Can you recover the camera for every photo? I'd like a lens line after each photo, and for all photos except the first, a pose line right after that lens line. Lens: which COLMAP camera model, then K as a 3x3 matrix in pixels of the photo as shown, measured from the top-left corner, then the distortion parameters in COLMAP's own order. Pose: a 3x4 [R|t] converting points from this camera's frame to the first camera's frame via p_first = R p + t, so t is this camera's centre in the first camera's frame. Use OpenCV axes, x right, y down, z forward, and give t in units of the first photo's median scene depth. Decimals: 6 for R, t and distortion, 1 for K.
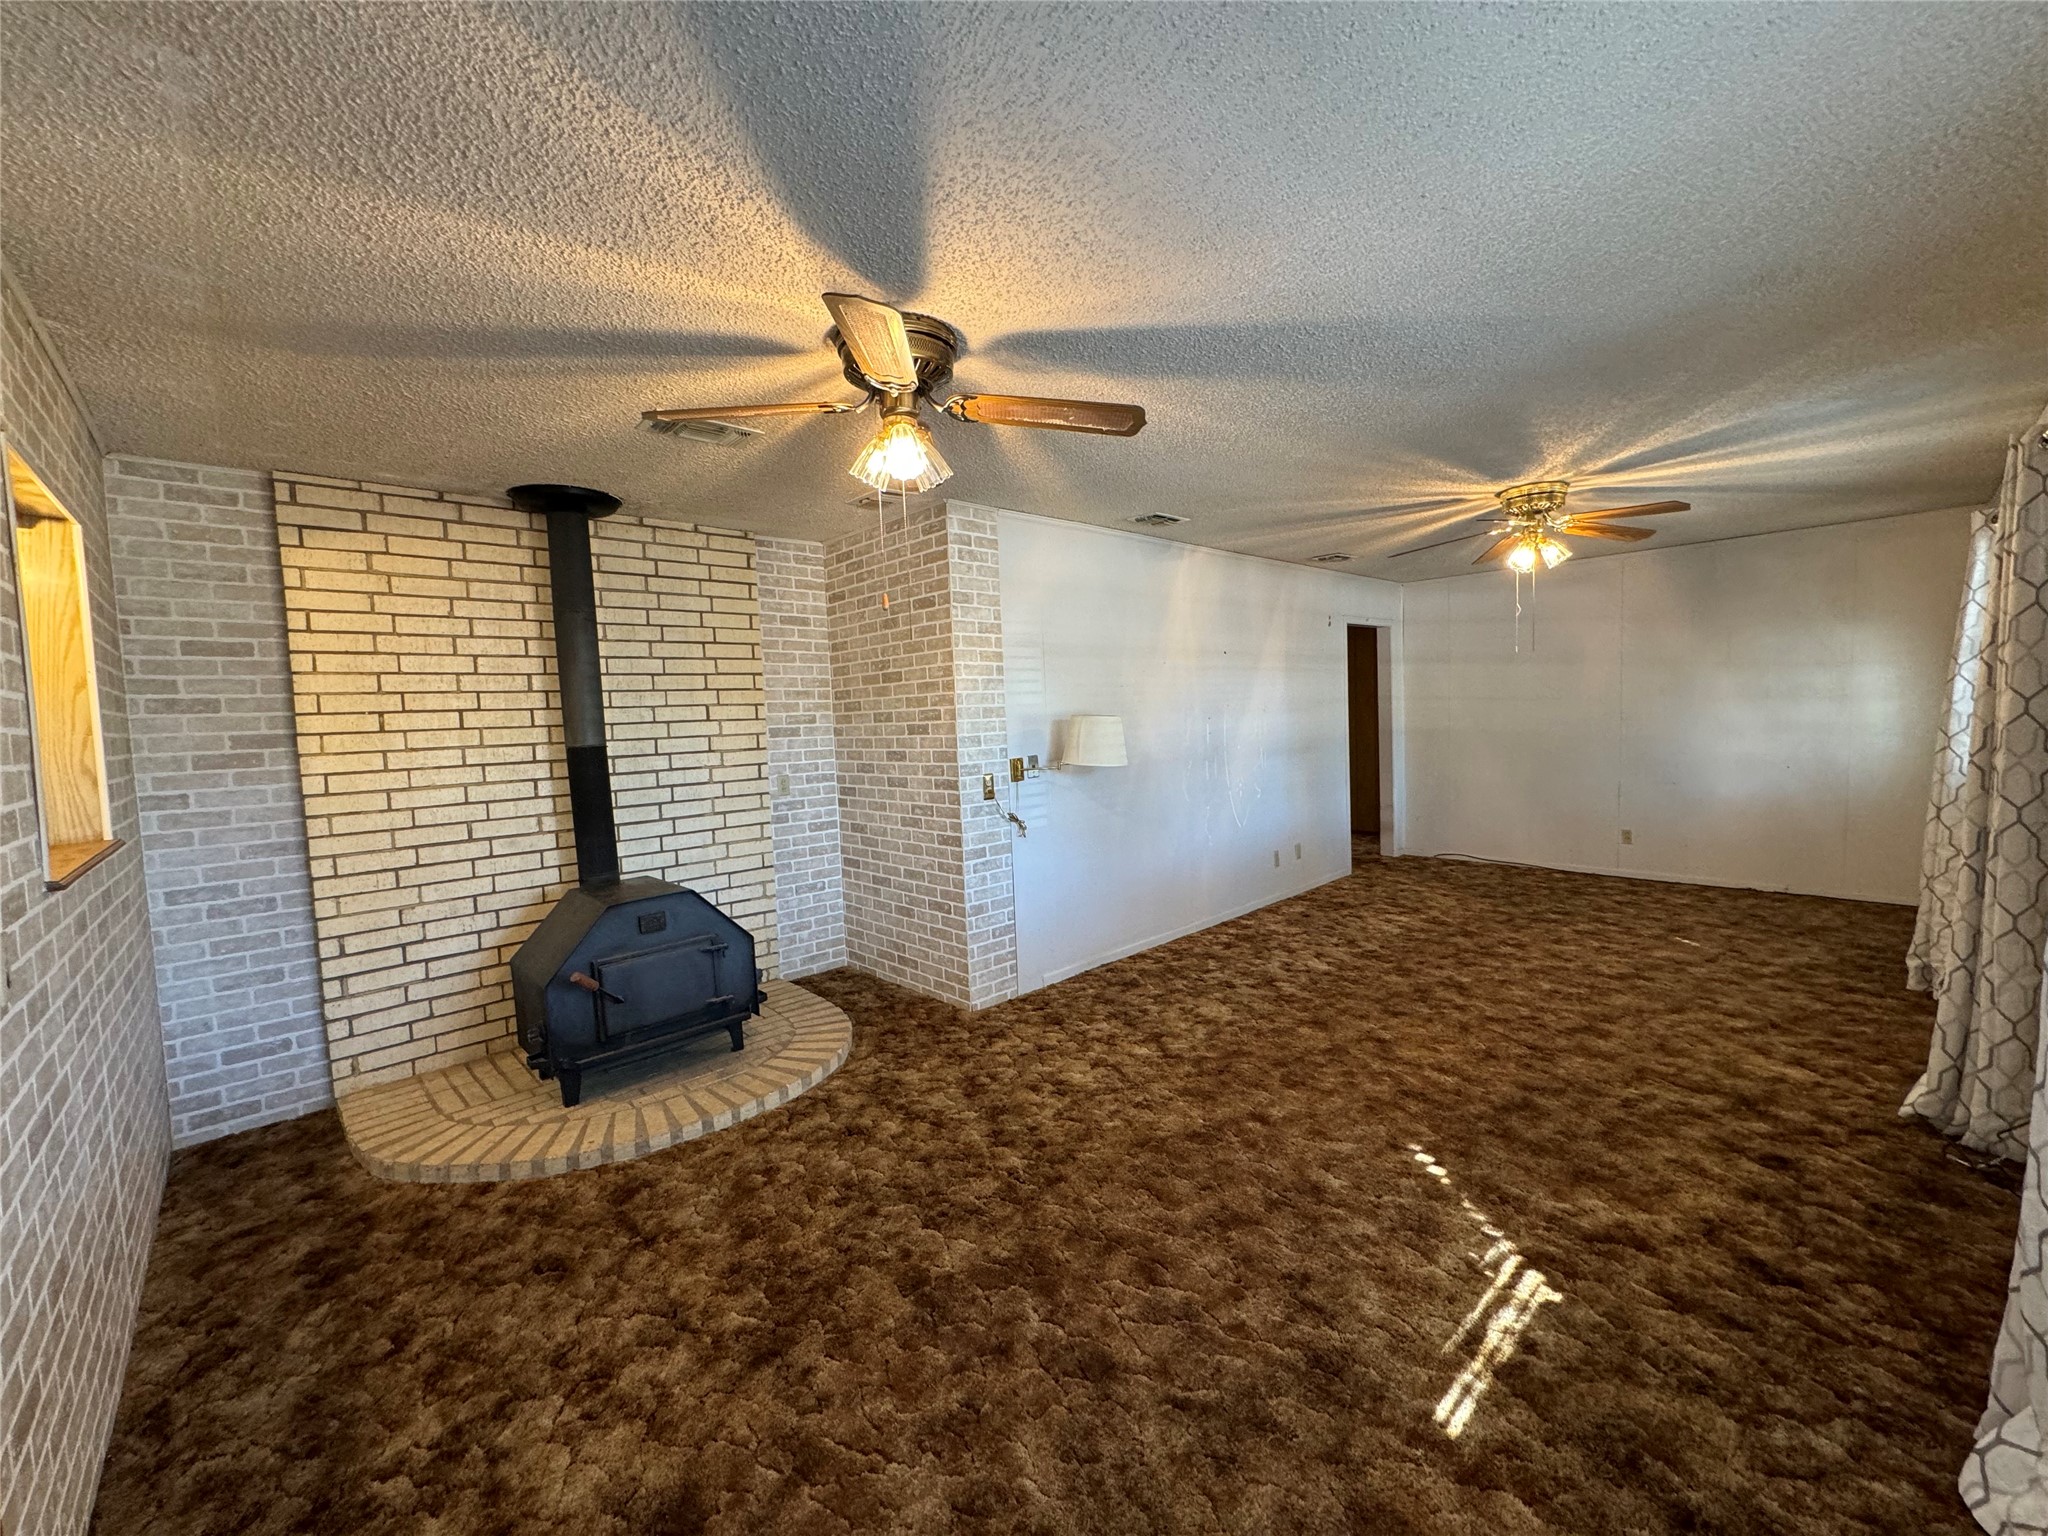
lens RADIAL K [[816.4, 0, 1021.8], [0, 816.4, 767.2], [0, 0, 1]] dist [-0.000612, 0.000070]
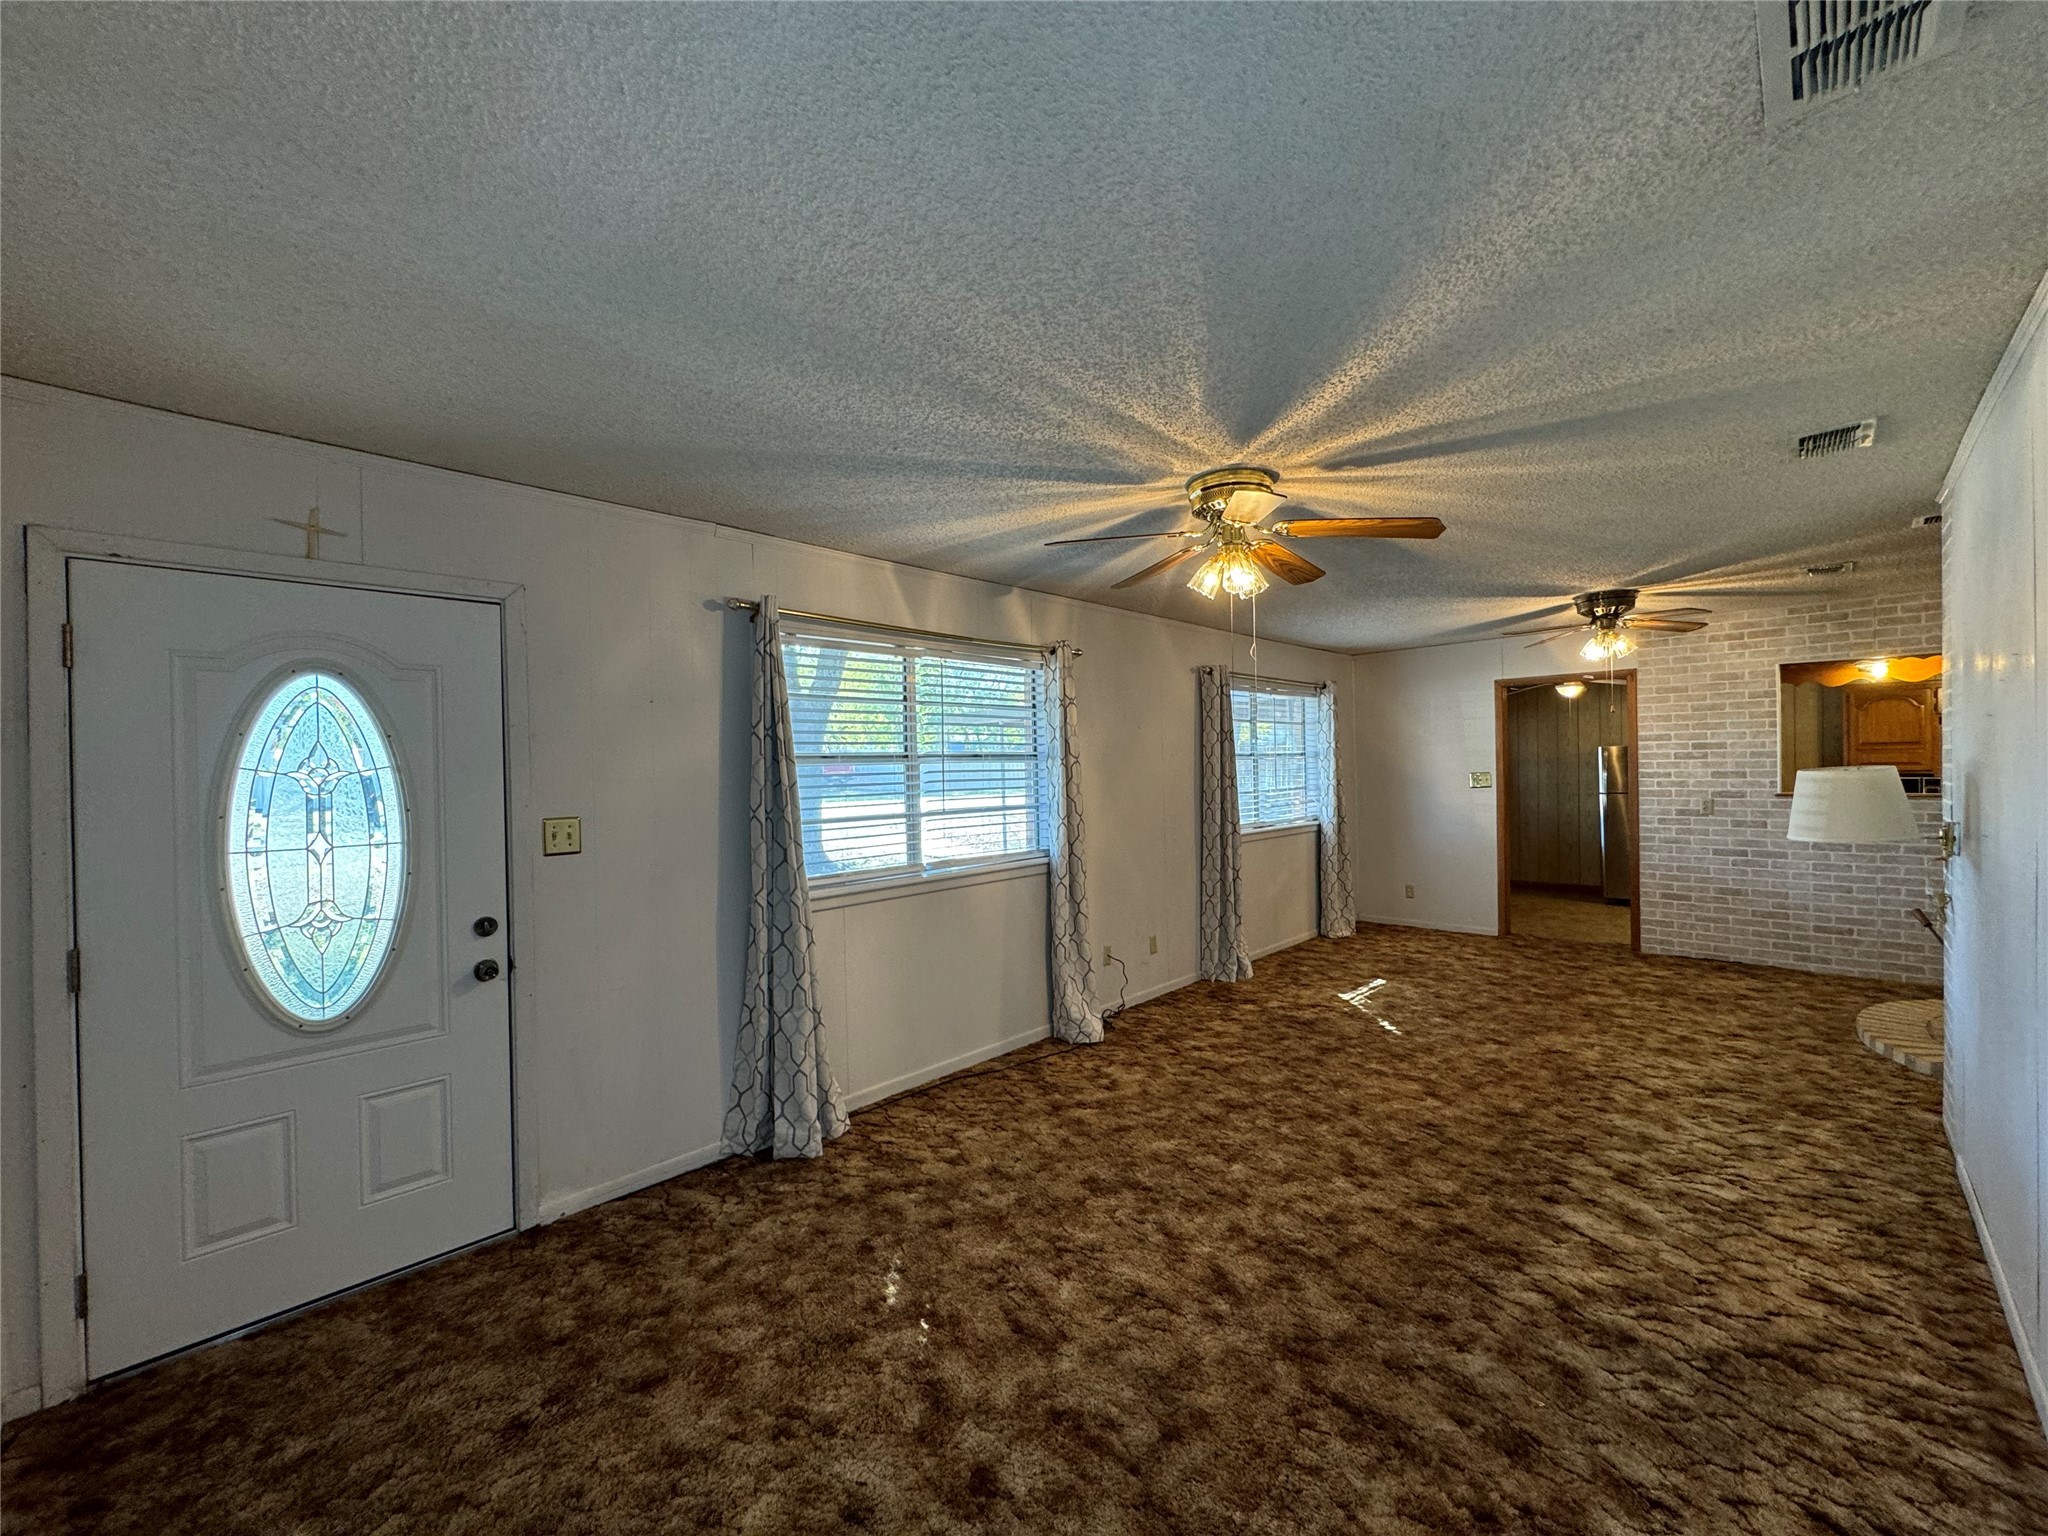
lens RADIAL K [[816.4, 0, 1024.8], [0, 816.4, 766.0], [0, 0, 1]] dist [-0.000612, 0.000070]
pose [[-0.997109, 0.058725, -0.048225, 0.884500], [0.055149, 0.995850, 0.072400, -0.165303], [0.052276, 0.069531, -0.996209, 1.774514]]
